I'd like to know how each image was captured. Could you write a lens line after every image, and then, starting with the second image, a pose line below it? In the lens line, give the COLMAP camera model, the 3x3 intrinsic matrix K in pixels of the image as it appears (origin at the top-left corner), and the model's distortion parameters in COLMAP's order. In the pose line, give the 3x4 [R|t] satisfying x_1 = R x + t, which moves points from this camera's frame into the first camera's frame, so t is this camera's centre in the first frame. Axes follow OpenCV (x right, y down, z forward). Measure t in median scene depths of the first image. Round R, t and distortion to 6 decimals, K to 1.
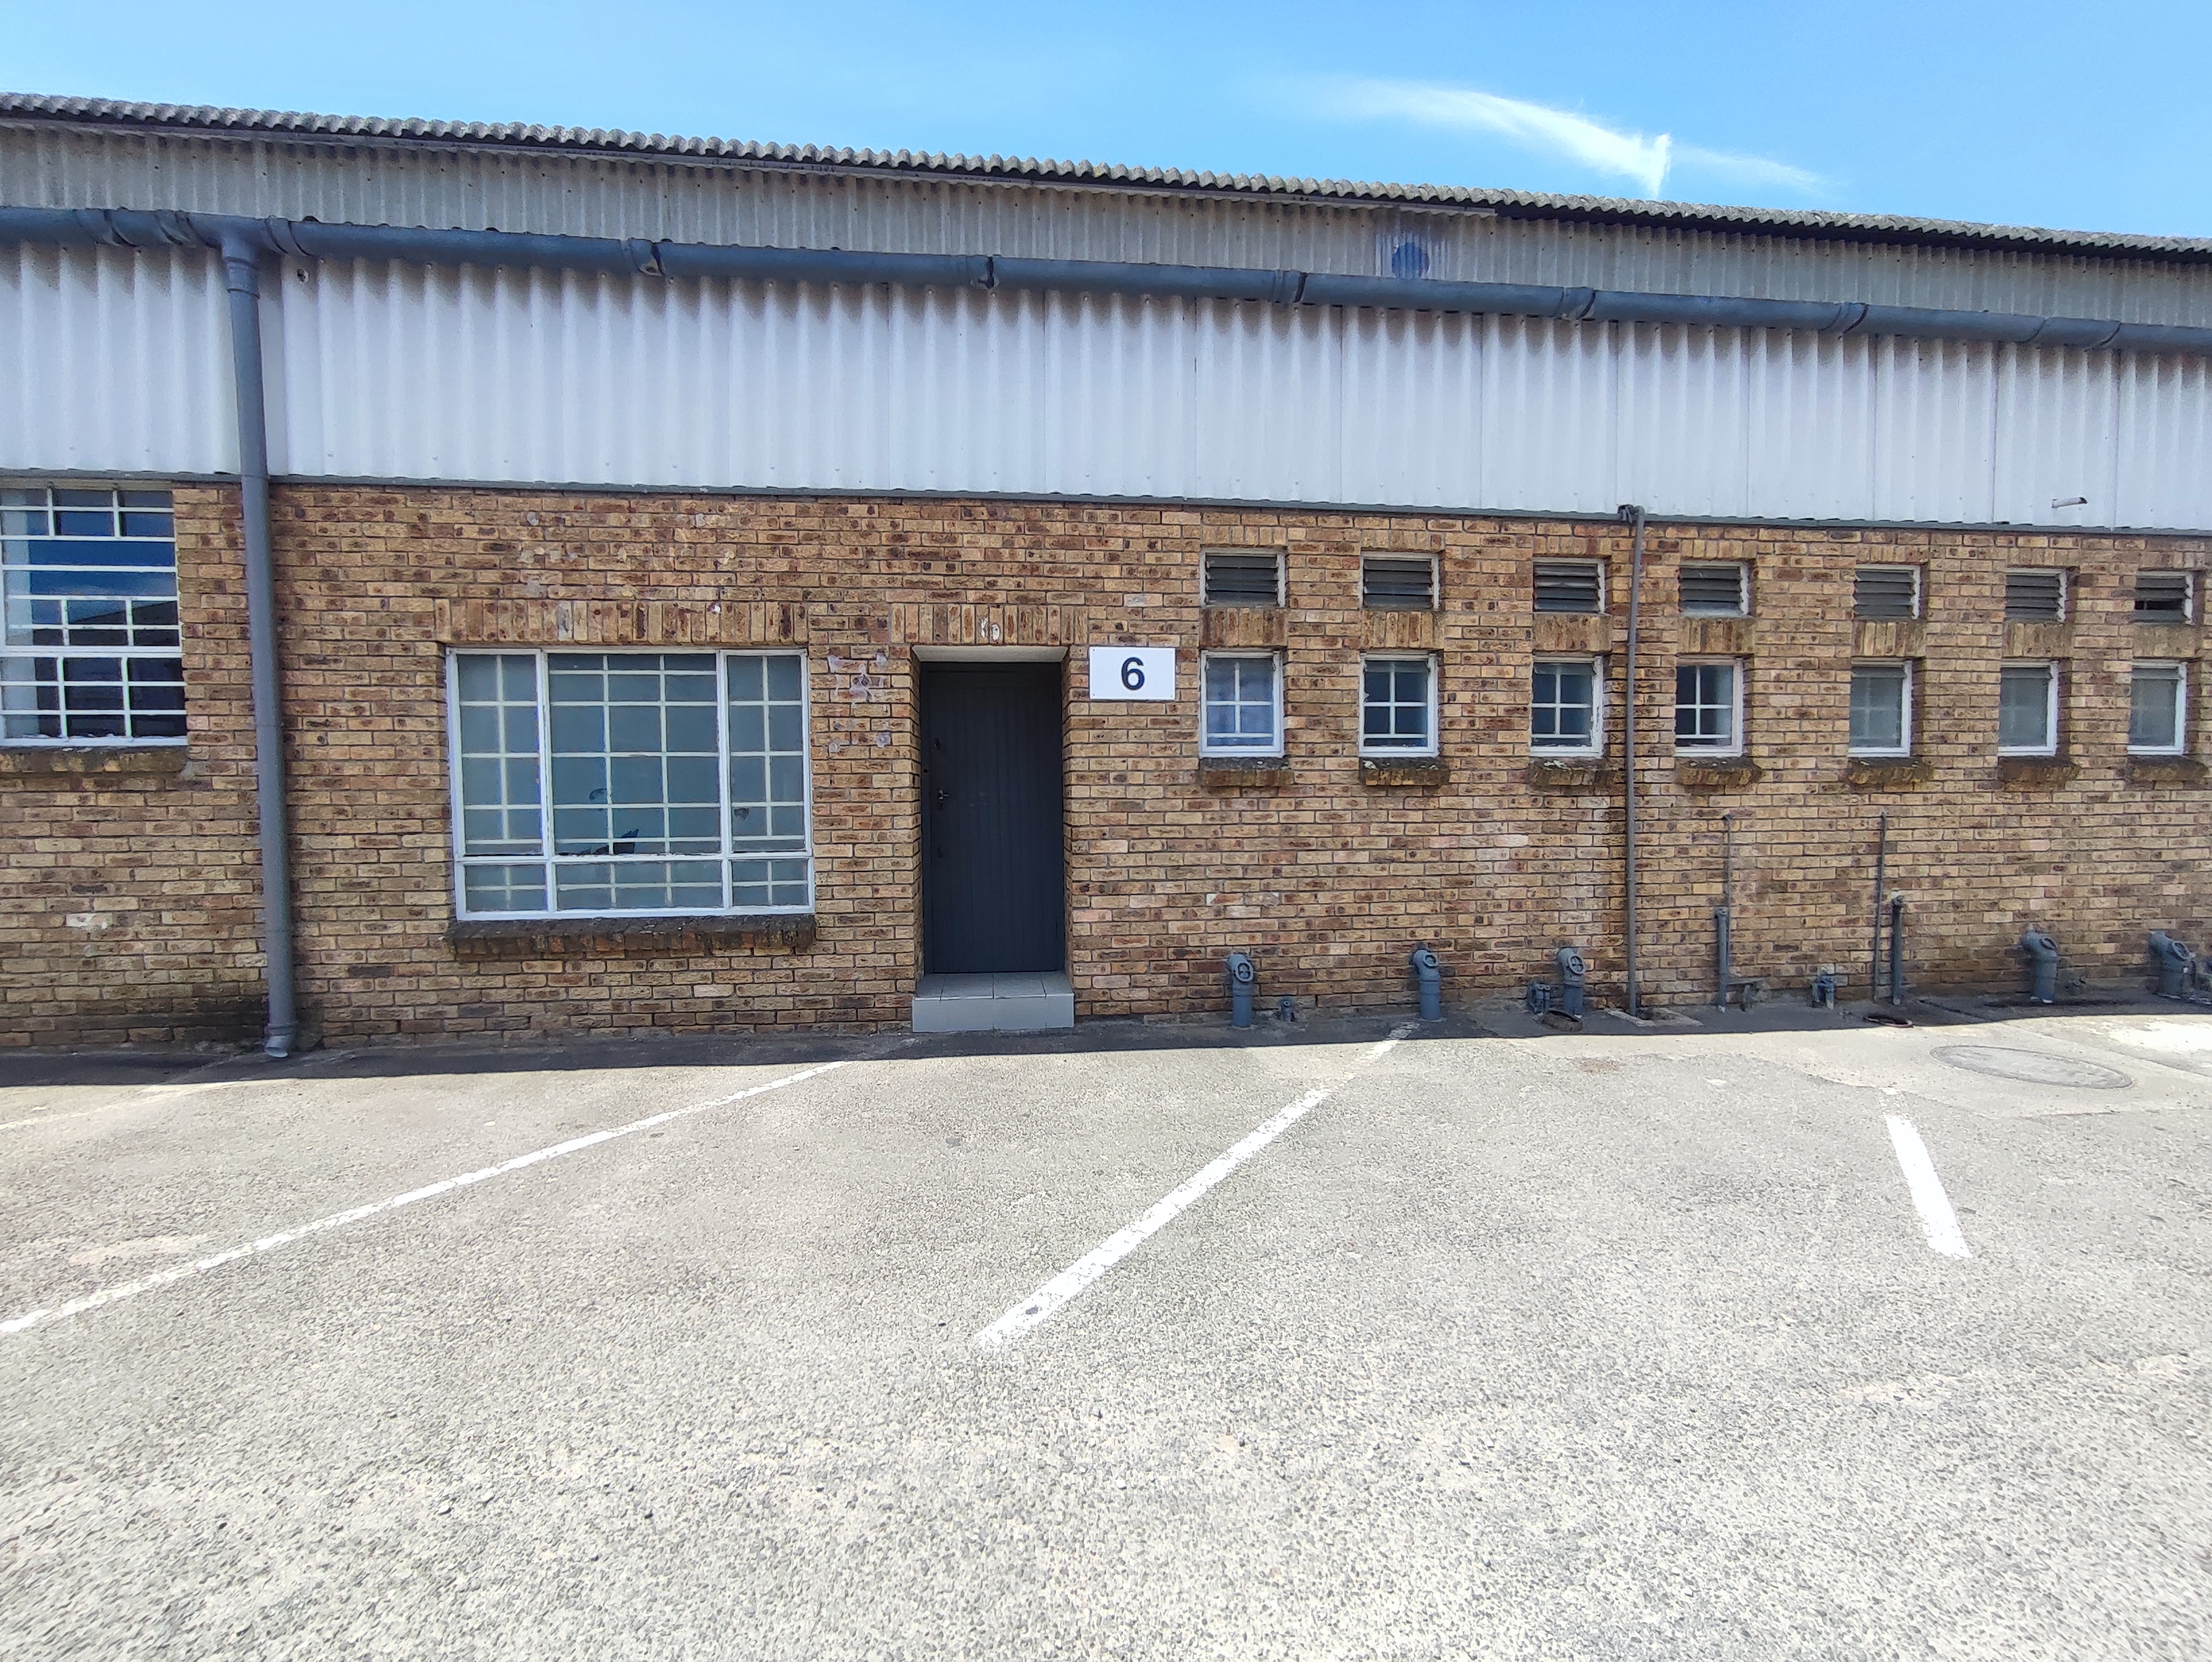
lens RADIAL K [[1012.1, 0, 1123.4], [0, 1012.1, 852.1], [0, 0, 1]] dist [-0.029965, 0.015514]
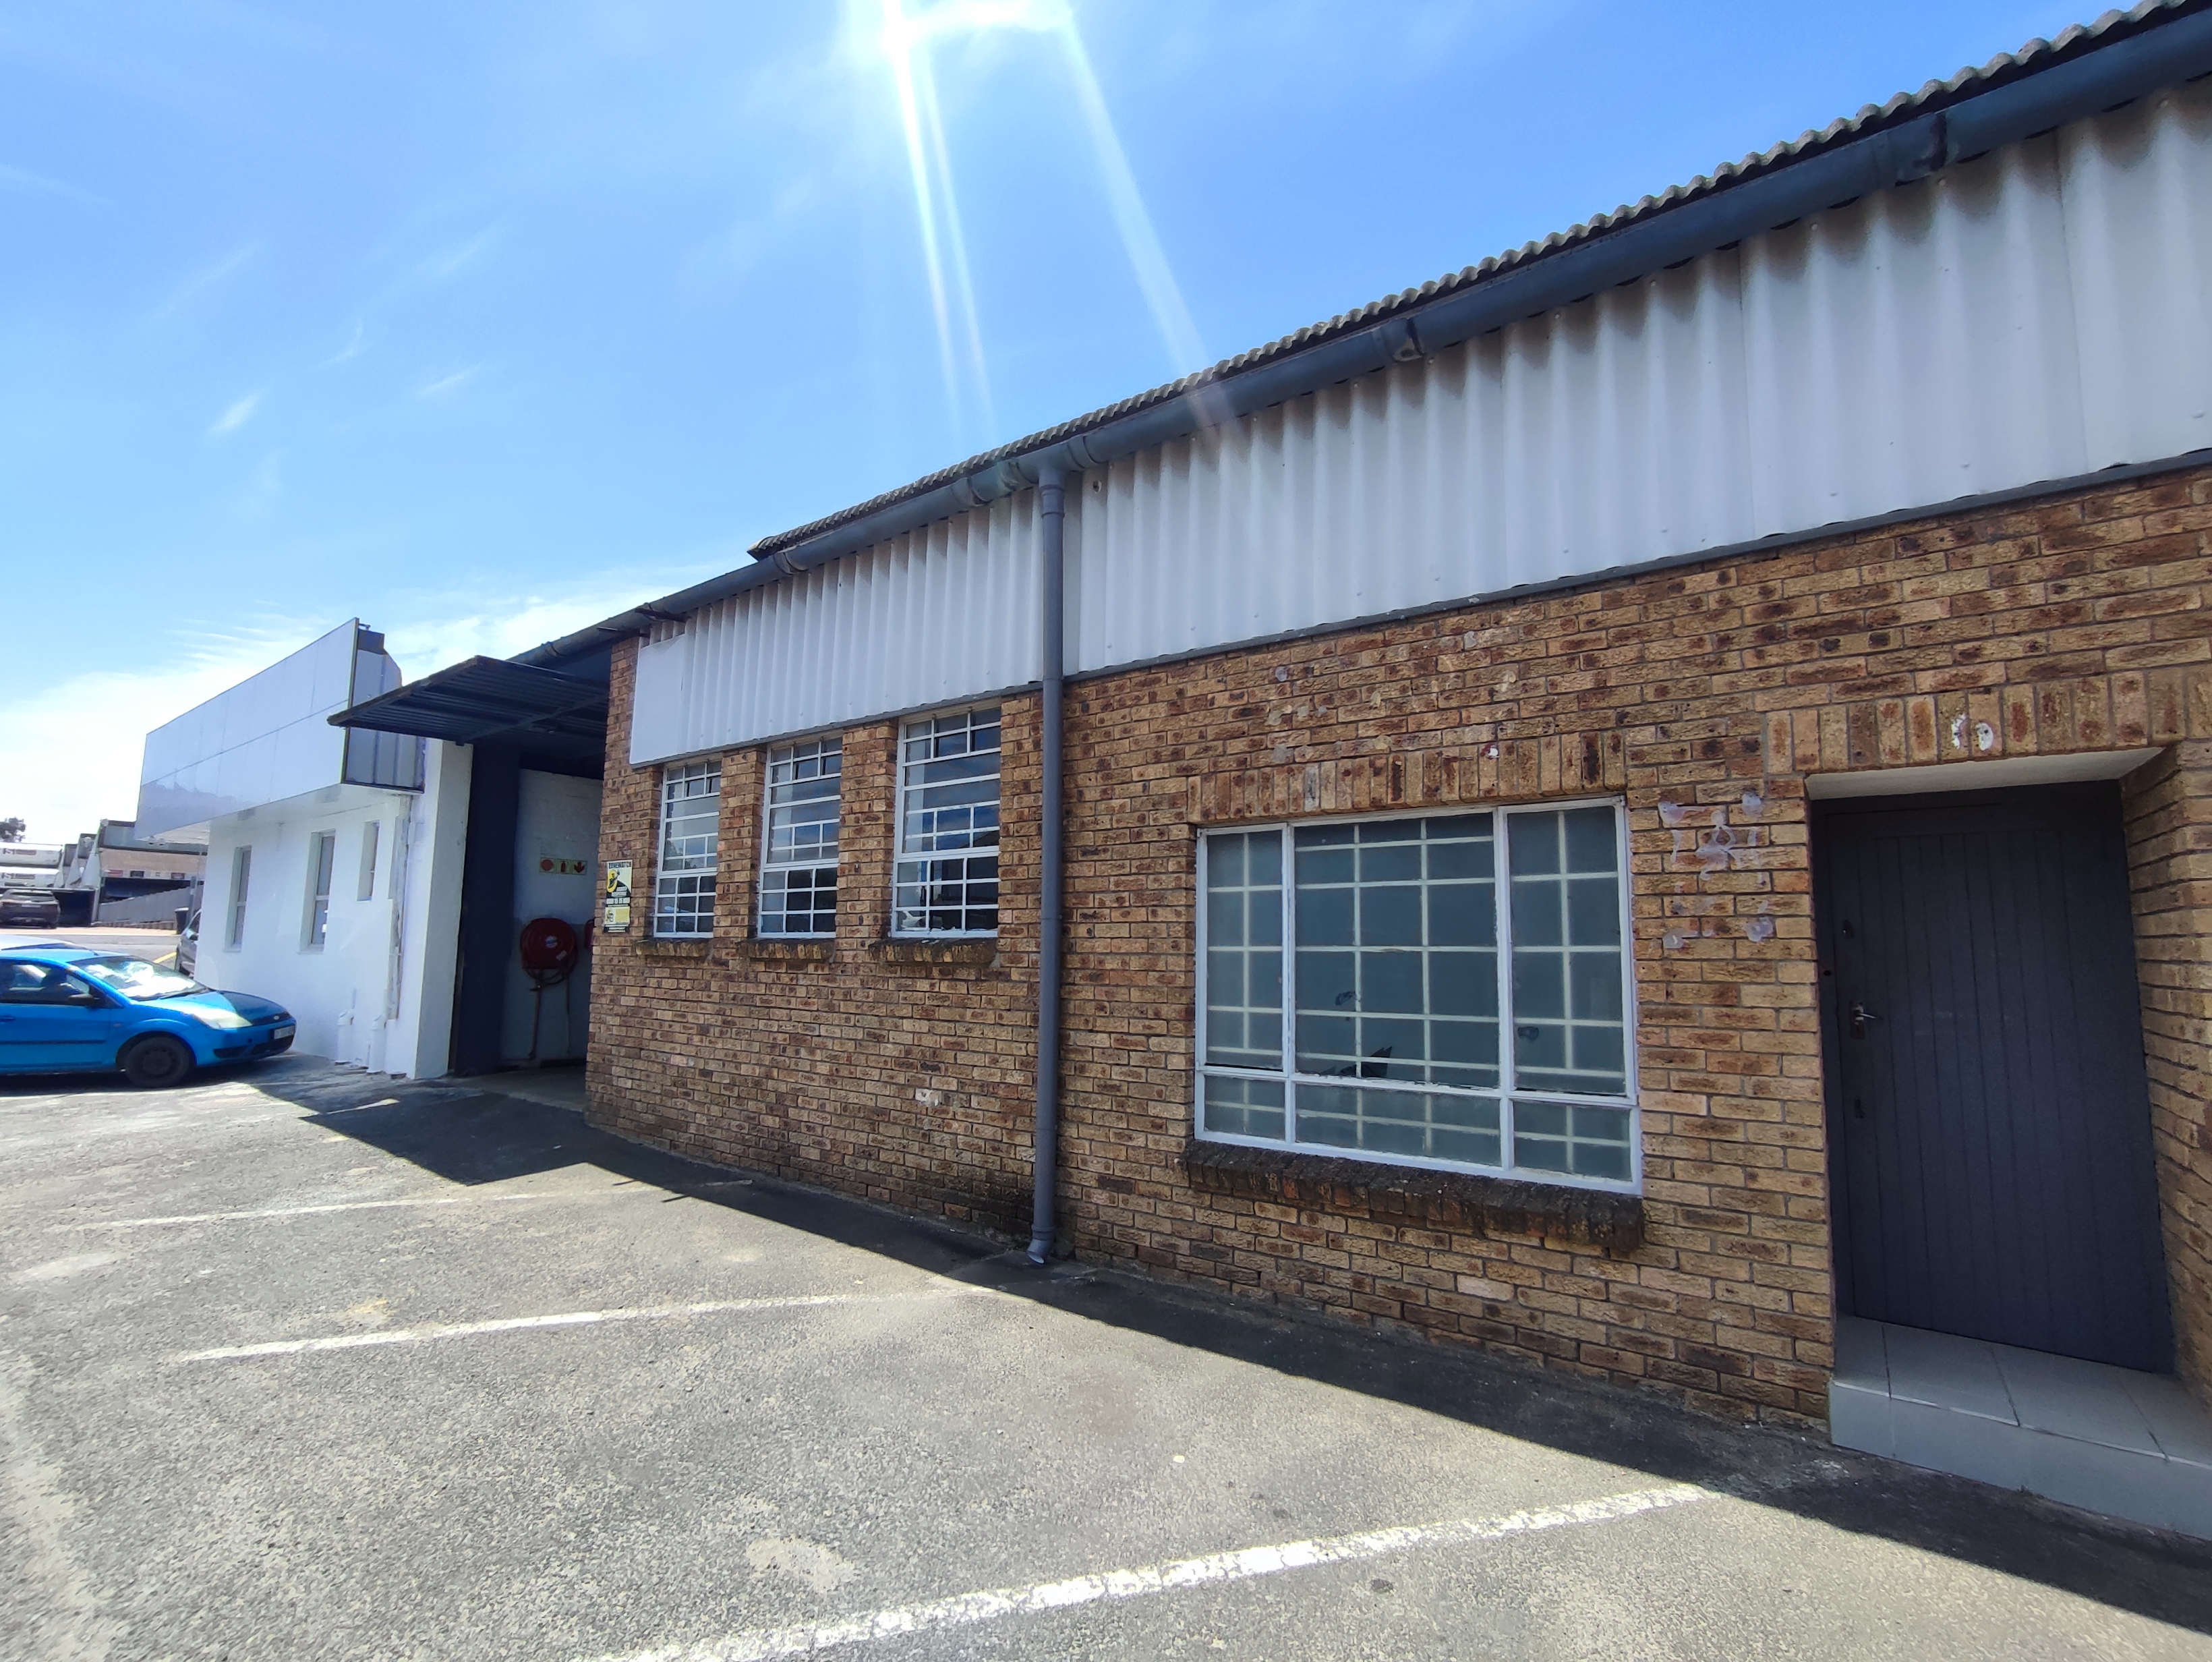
lens RADIAL K [[1012.1, 0, 1110.4], [0, 1012.1, 858.5], [0, 0, 1]] dist [-0.029965, 0.015514]
pose [[0.724424, -0.050666, -0.687490, -0.099318], [-0.051913, 0.990454, -0.127695, -0.053817], [0.687397, 0.128196, 0.714879, 0.277113]]
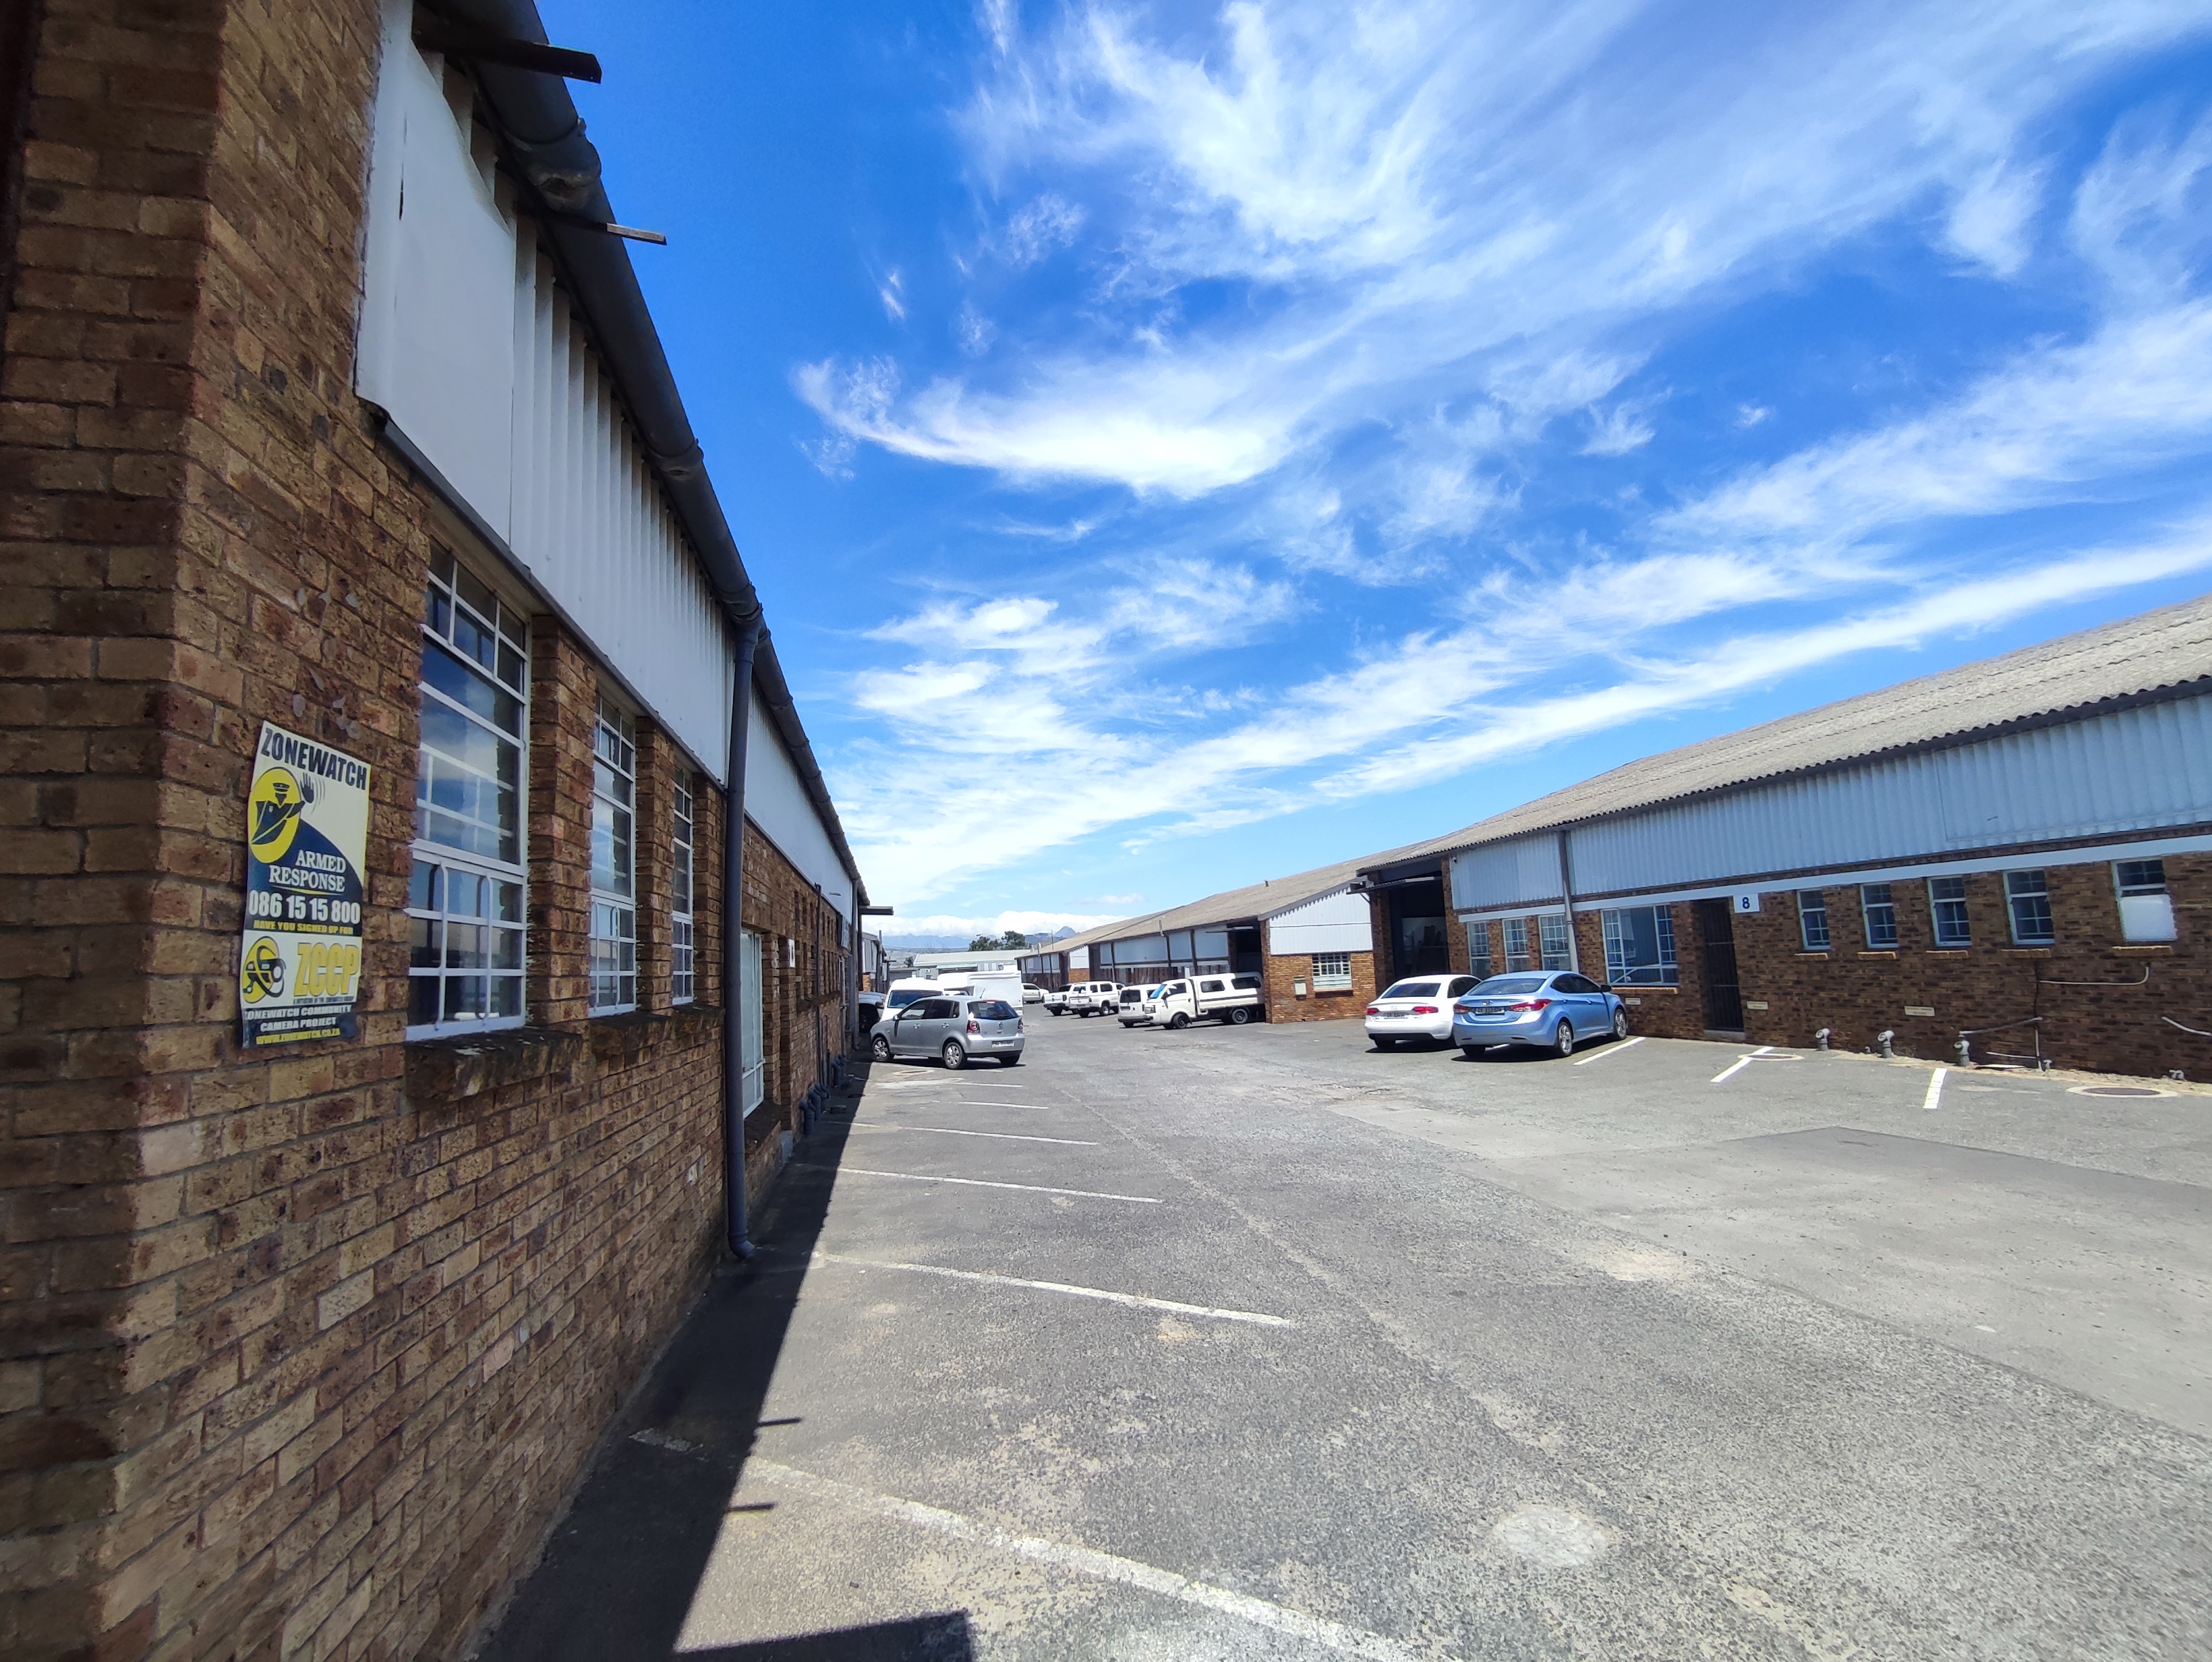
lens RADIAL K [[1012.1, 0, 1116.0], [0, 1012.1, 829.8], [0, 0, 1]] dist [-0.029965, 0.015514]
pose [[-0.101634, 0.142144, 0.984614, -1.992744], [0.103971, 0.985837, -0.131589, -0.093299], [-0.989374, 0.088997, -0.114974, 0.592507]]
